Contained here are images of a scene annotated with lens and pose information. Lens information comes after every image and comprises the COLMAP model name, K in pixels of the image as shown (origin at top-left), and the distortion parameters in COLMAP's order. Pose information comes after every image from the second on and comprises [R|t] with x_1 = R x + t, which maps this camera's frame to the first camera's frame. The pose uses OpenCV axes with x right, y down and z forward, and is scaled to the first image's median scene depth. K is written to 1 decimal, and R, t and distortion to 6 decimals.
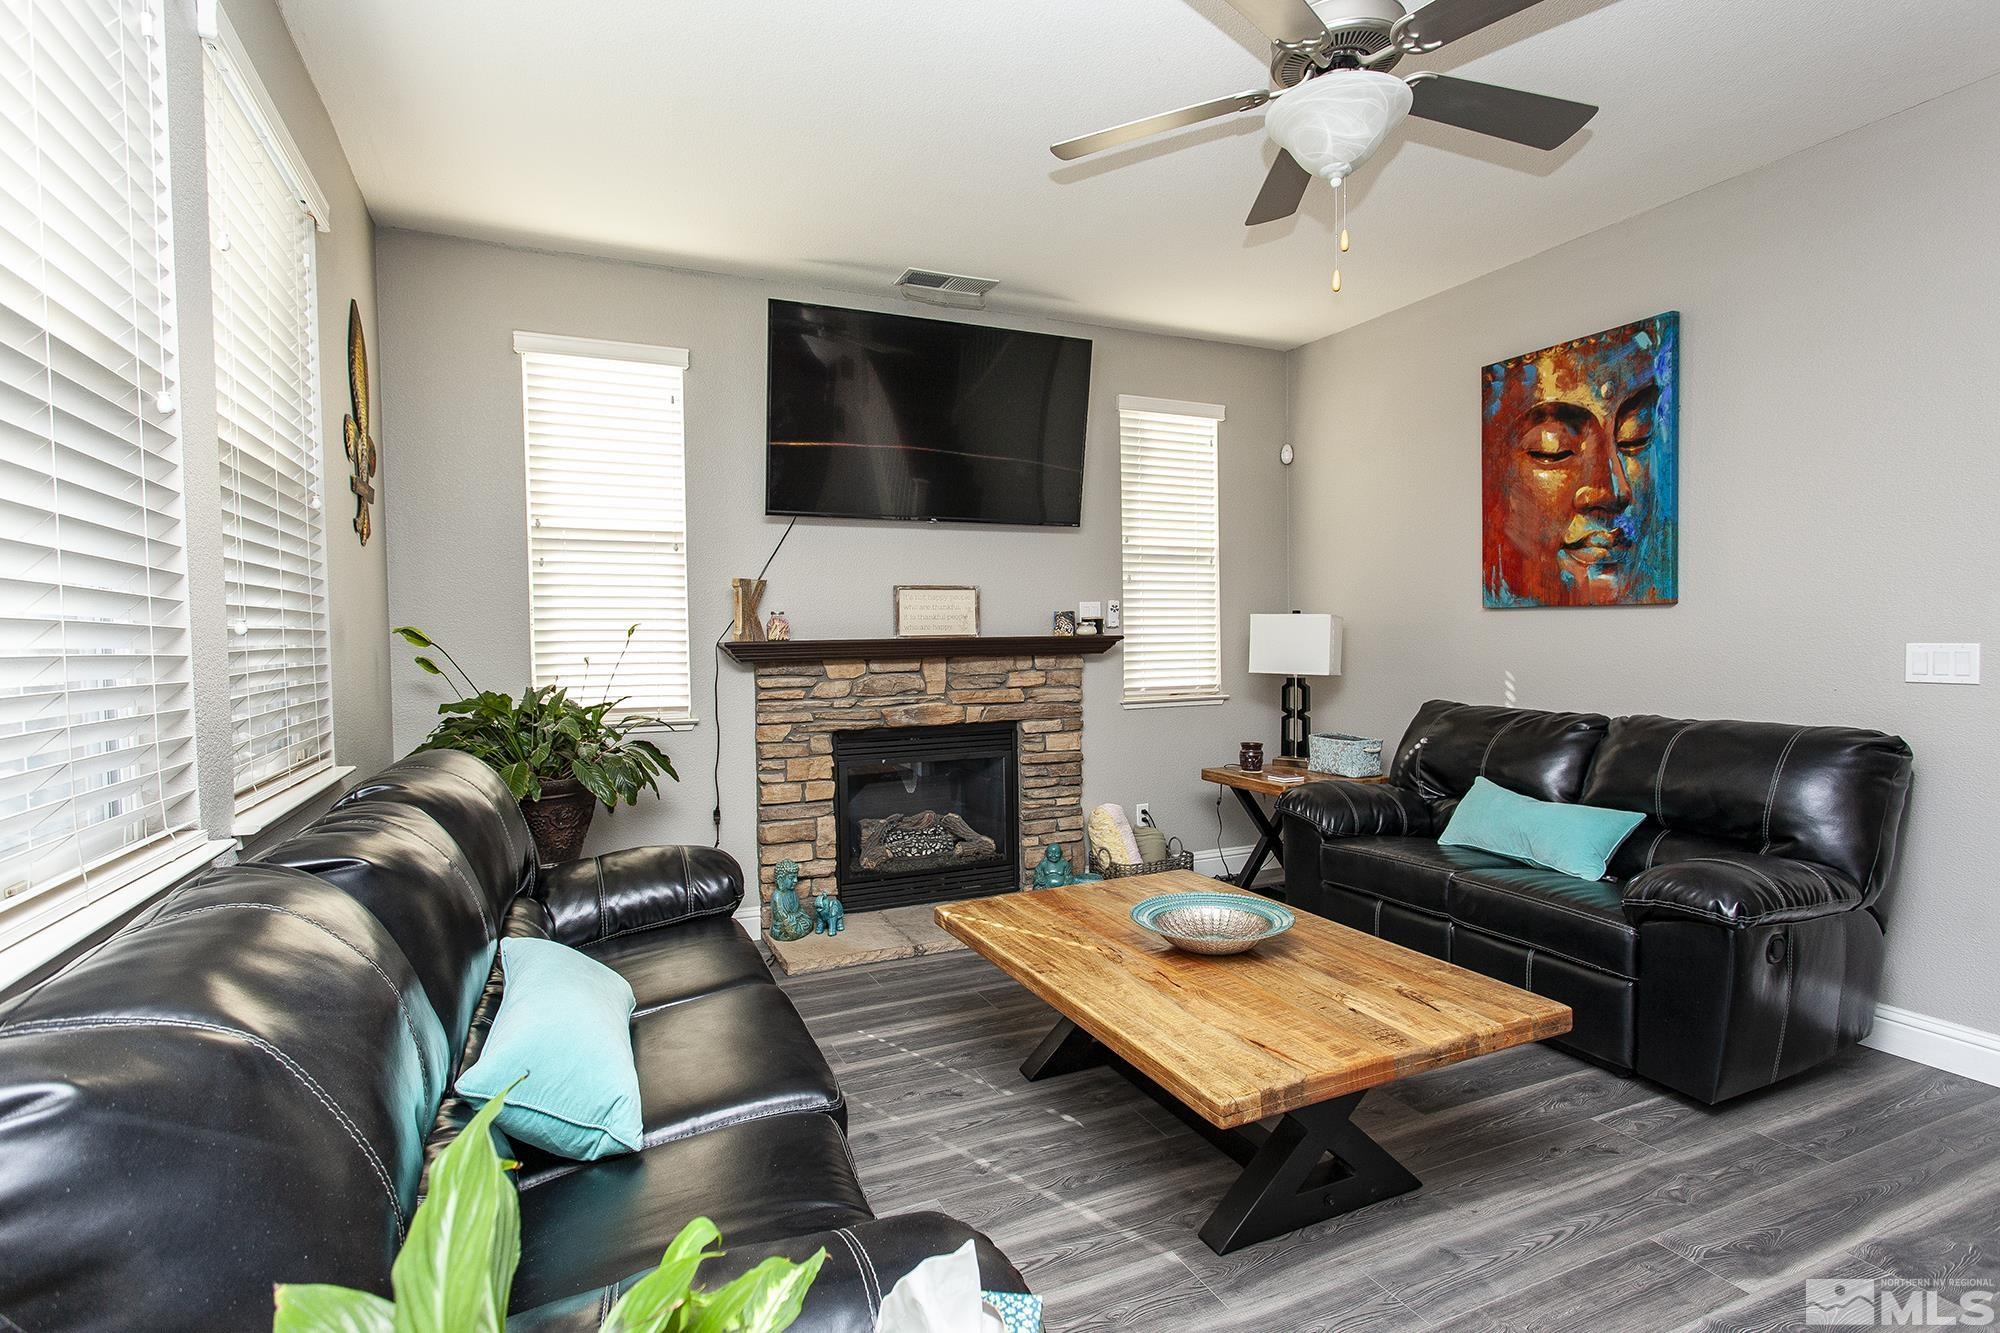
lens RADIAL K [[987.2, 0, 1004.5], [0, 987.2, 668.0], [0, 0, 1]] dist [0.002092, 0.002357]
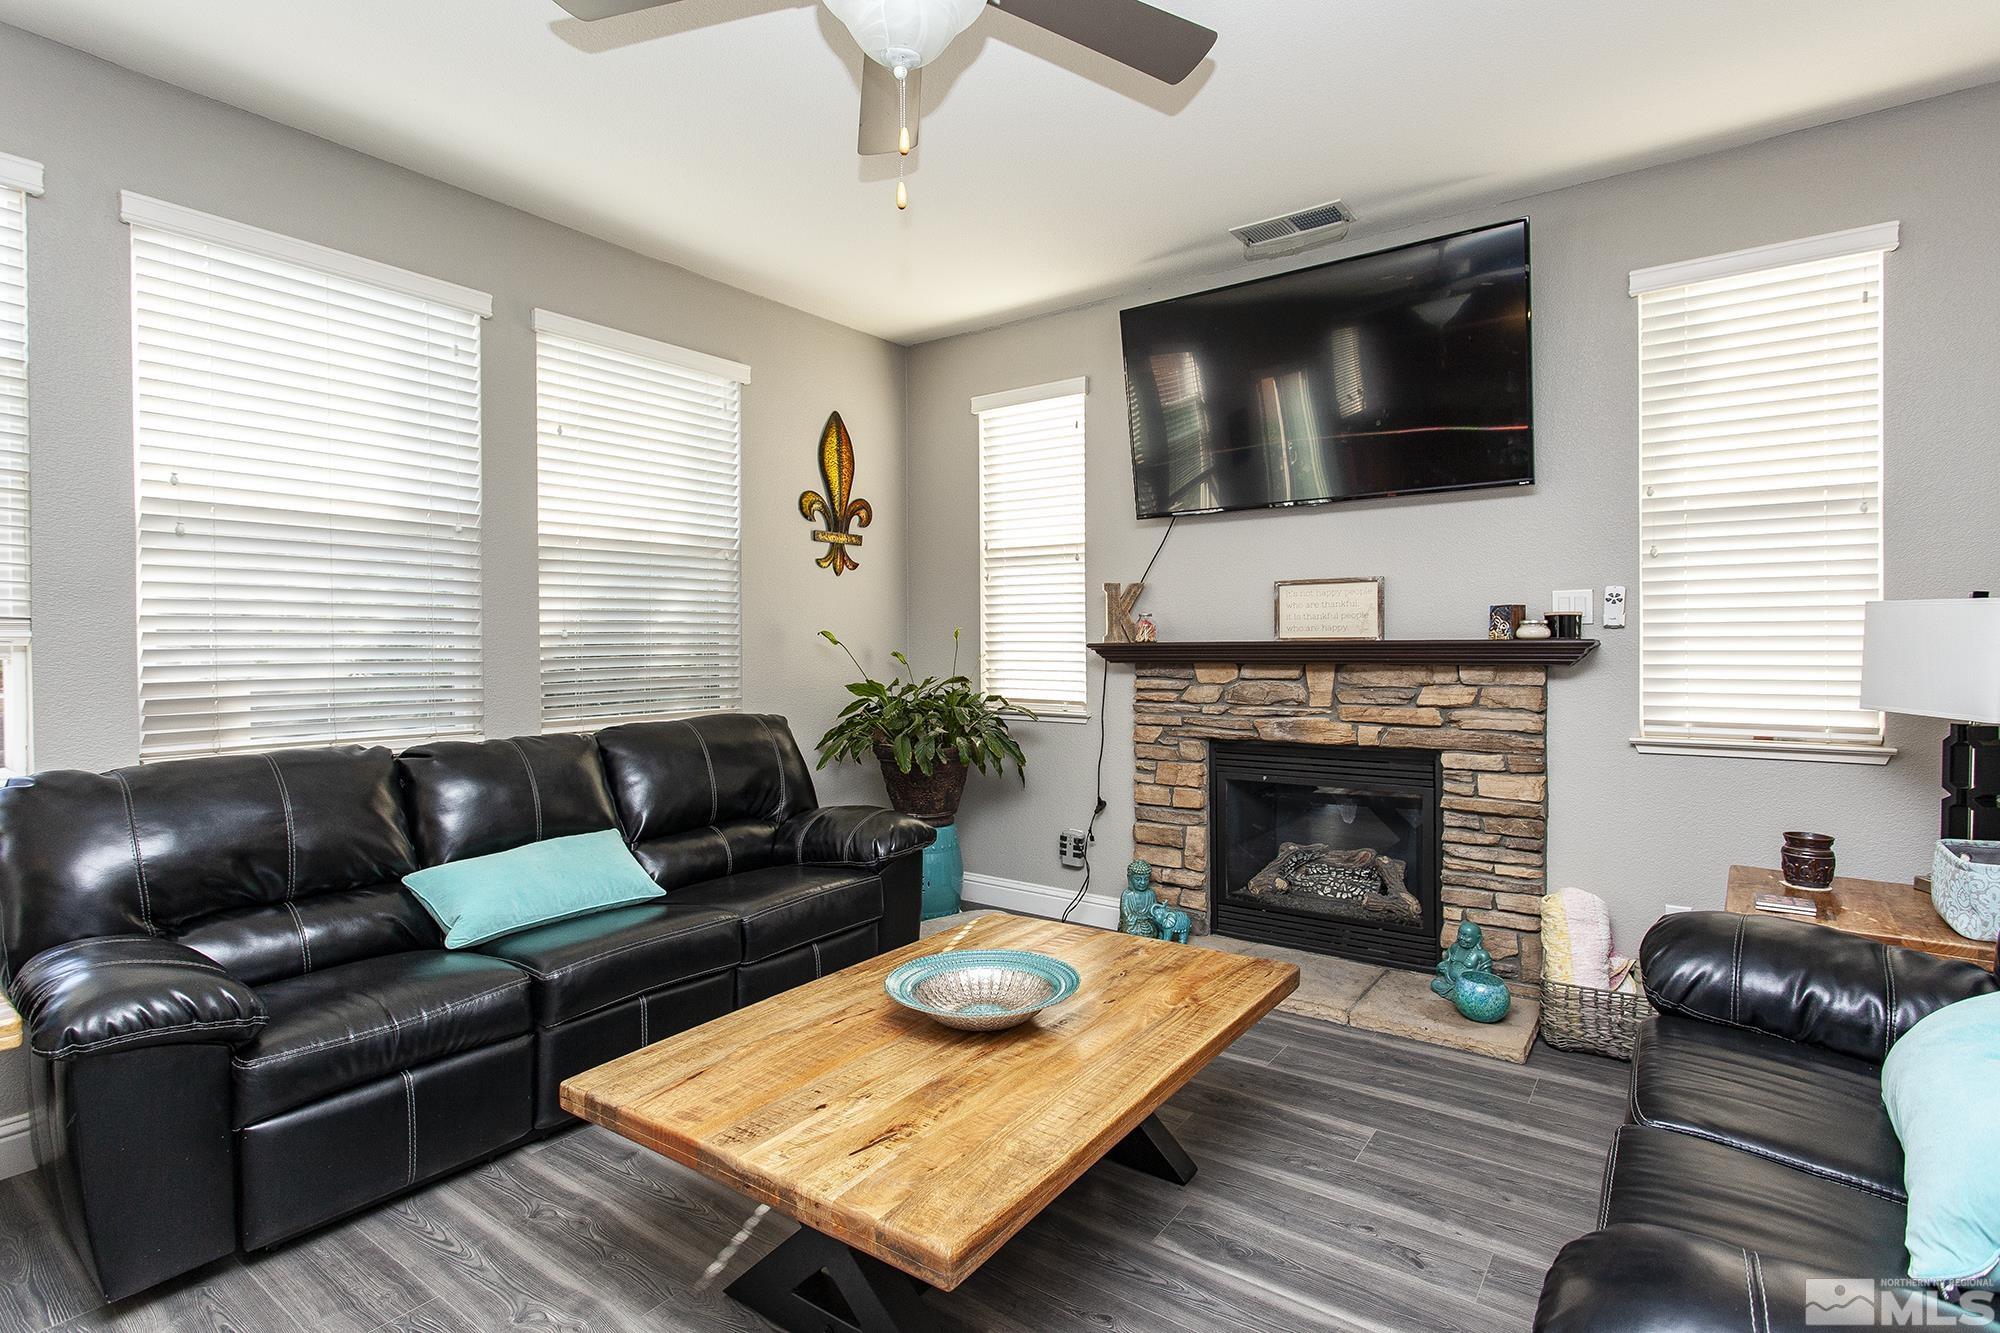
lens RADIAL K [[987.2, 0, 996.9], [0, 987.2, 657.7], [0, 0, 1]] dist [0.002092, 0.002357]
pose [[0.486219, 0.022477, -0.873548, 0.538428], [-0.029625, 0.999518, 0.009229, -0.015852], [0.873335, 0.021391, 0.486651, 0.347605]]
